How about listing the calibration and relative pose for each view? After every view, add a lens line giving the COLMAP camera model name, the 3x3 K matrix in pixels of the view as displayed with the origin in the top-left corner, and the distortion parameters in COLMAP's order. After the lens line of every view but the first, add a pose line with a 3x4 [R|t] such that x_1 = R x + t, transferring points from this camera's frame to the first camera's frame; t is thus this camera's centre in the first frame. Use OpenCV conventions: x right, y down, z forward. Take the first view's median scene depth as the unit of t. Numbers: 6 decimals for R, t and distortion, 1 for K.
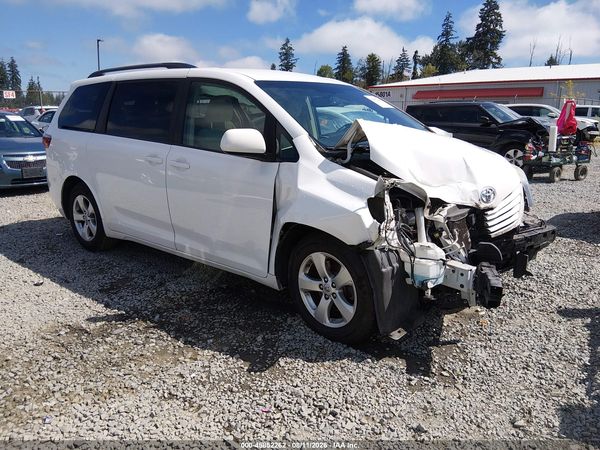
lens RADIAL K [[454.3, 0, 300.1], [0, 454.3, 211.9], [0, 0, 1]] dist [0.104099, -0.173783]
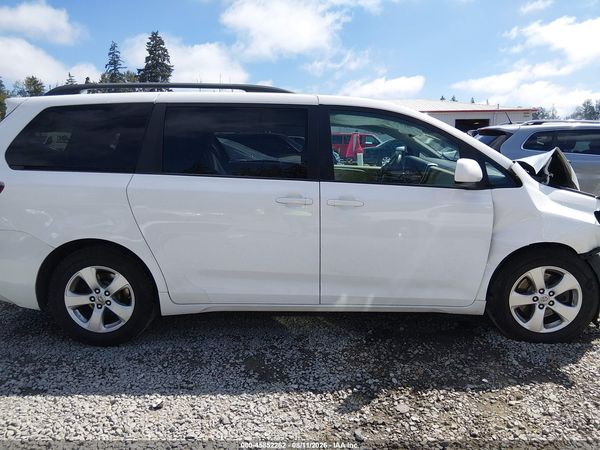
lens RADIAL K [[459.6, 0, 300.6], [0, 459.6, 211.8], [0, 0, 1]] dist [0.054504, -0.093788]
pose [[0.788892, -0.101486, 0.606094, -1.041174], [0.138574, 0.990245, -0.014559, -0.103072], [-0.598704, 0.095474, 0.795260, 0.431899]]
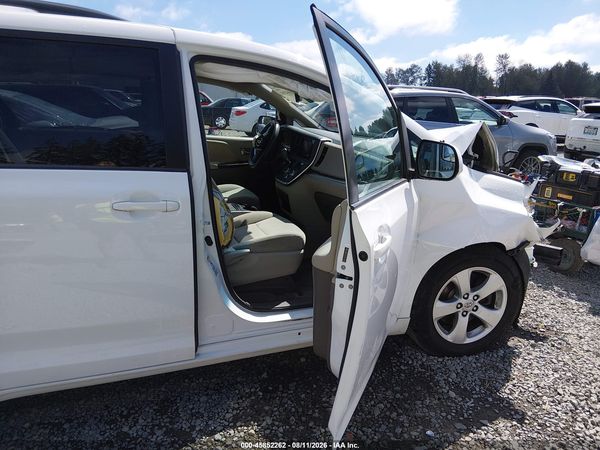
lens RADIAL K [[459.6, 0, 316.9], [0, 459.6, 216.2], [0, 0, 1]] dist [0.006861, -0.002222]
pose [[0.490021, -0.202012, 0.847980, -0.830400], [0.159379, 0.977142, 0.140682, -0.184116], [-0.857017, 0.066213, 0.511017, 0.758111]]
